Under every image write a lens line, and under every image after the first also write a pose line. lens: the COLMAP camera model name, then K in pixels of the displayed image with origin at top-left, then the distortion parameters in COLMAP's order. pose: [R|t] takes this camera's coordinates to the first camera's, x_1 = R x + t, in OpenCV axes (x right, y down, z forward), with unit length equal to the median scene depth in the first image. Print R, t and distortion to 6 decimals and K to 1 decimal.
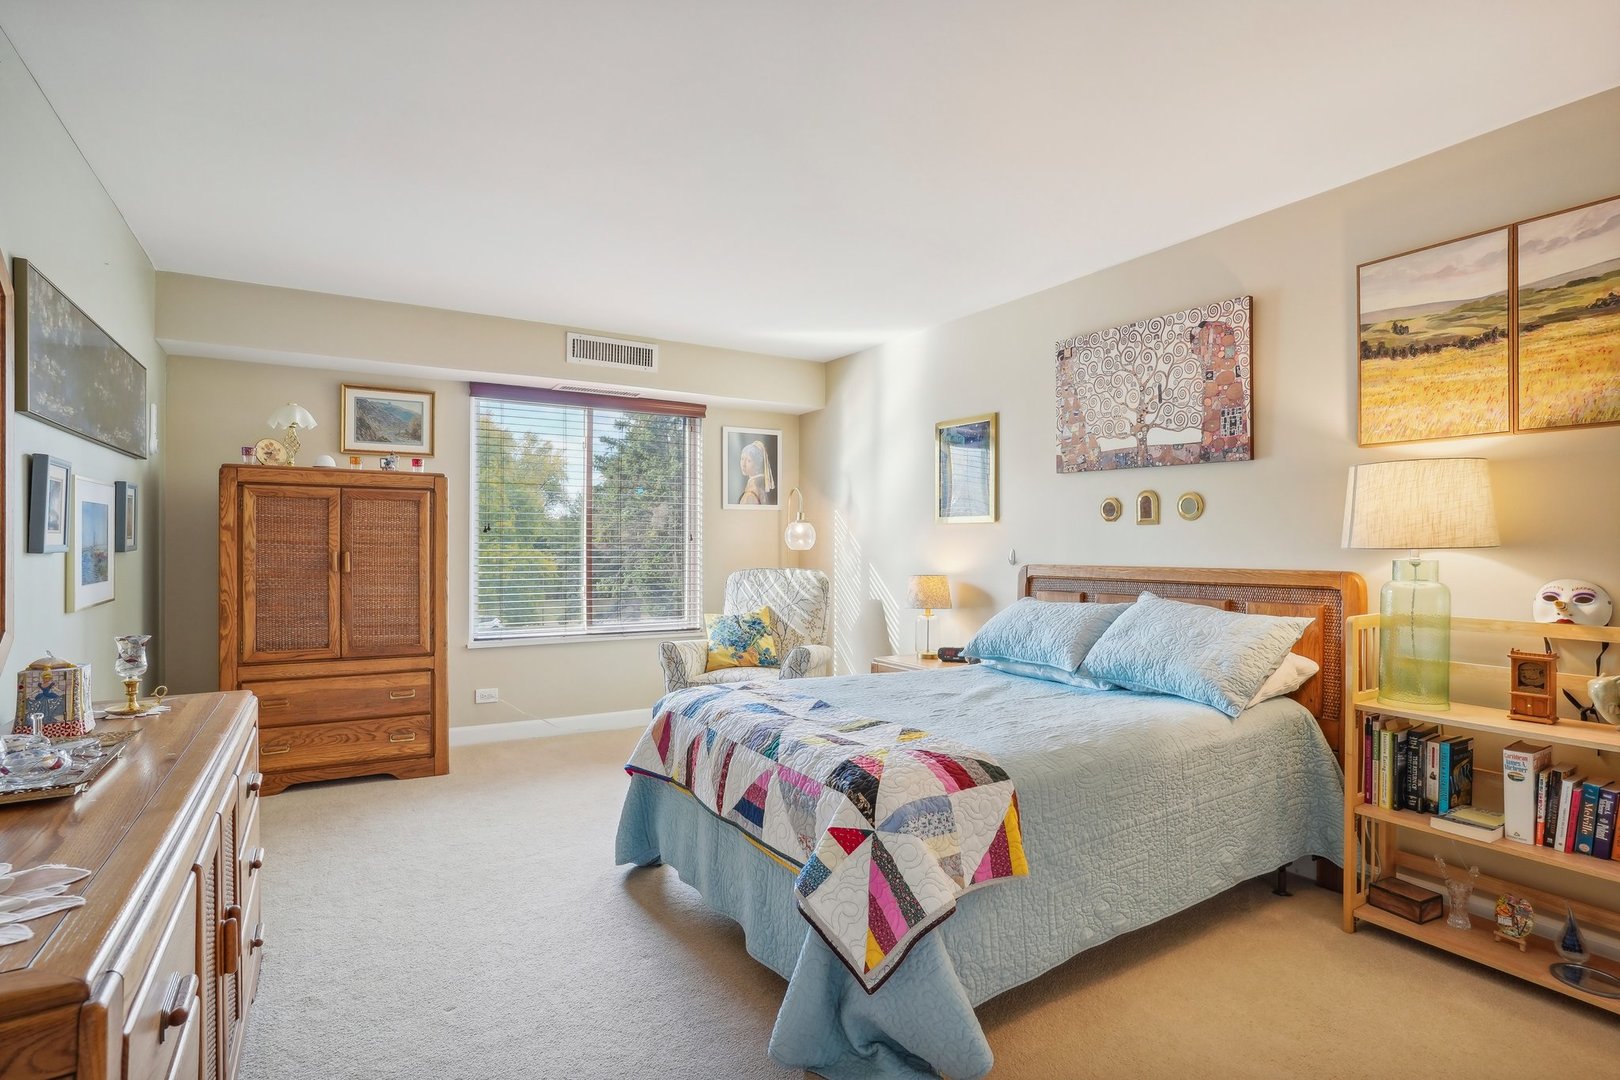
lens RADIAL K [[812.4, 0, 802.0], [0, 812.4, 536.8], [0, 0, 1]] dist [-0.061868, 0.031053]
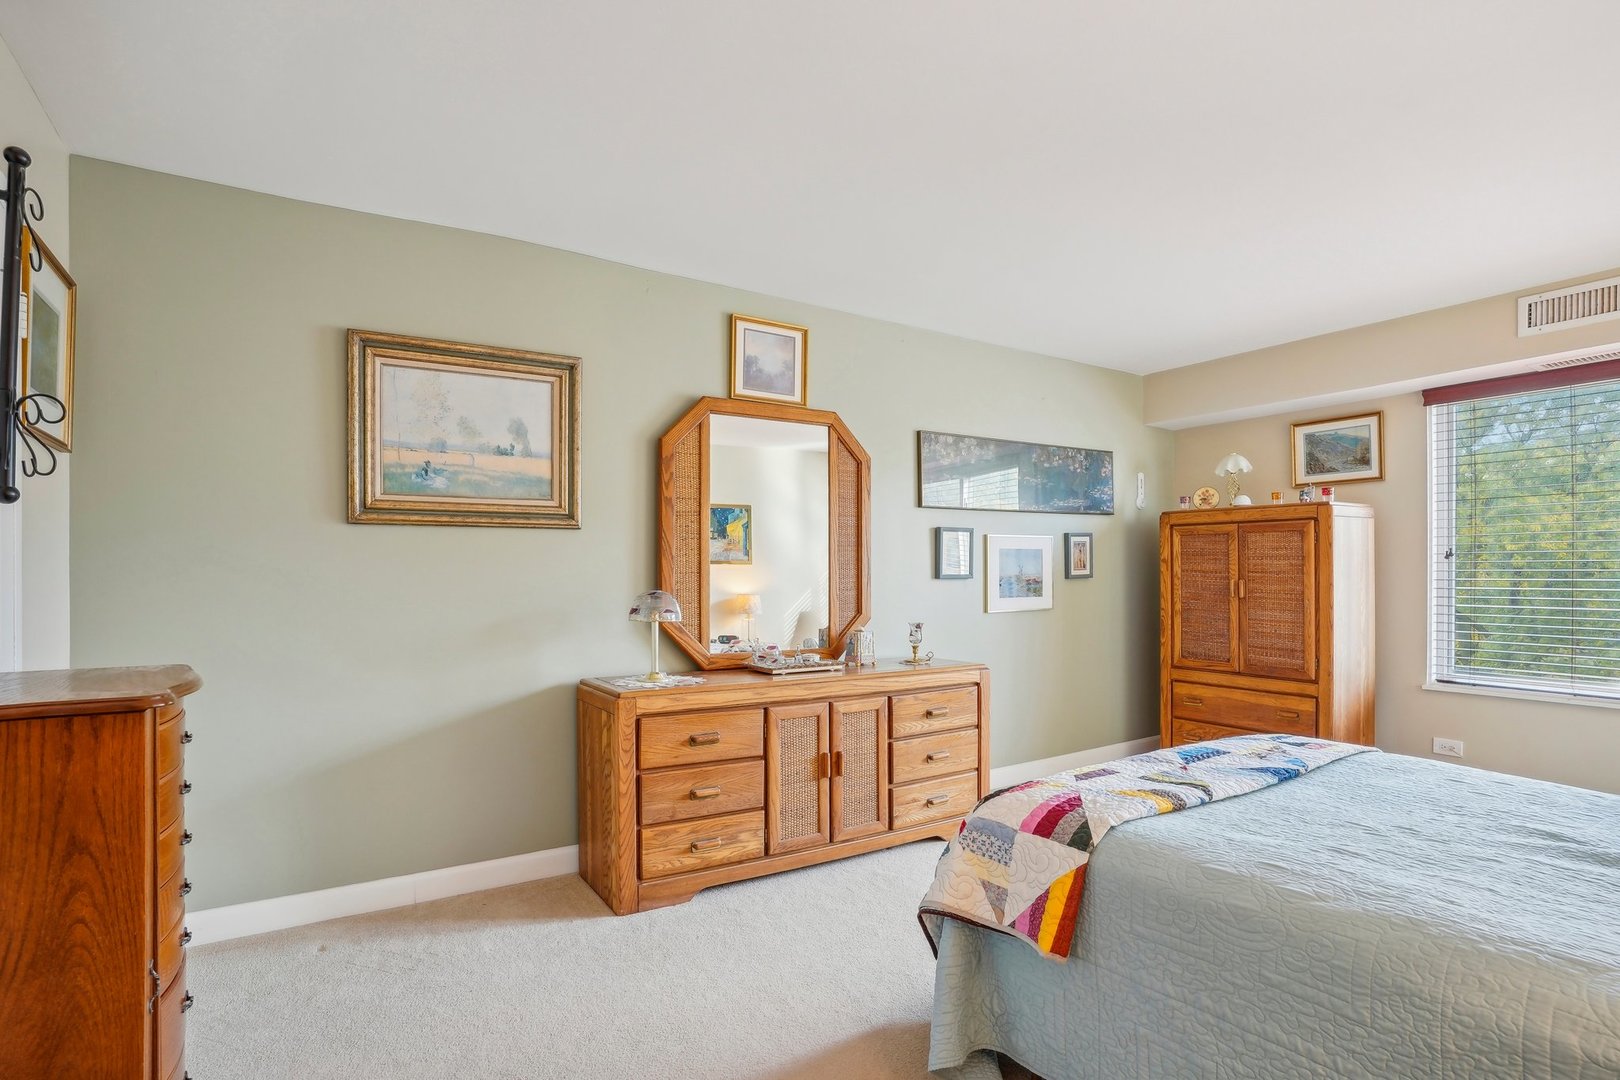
lens RADIAL K [[812.4, 0, 790.5], [0, 812.4, 577.9], [0, 0, 1]] dist [-0.061868, 0.031053]
pose [[0.011479, 0.003820, -0.999927, 0.590618], [0.011422, 0.999927, 0.003951, 0.004770], [0.999869, -0.011467, 0.011435, 0.370853]]
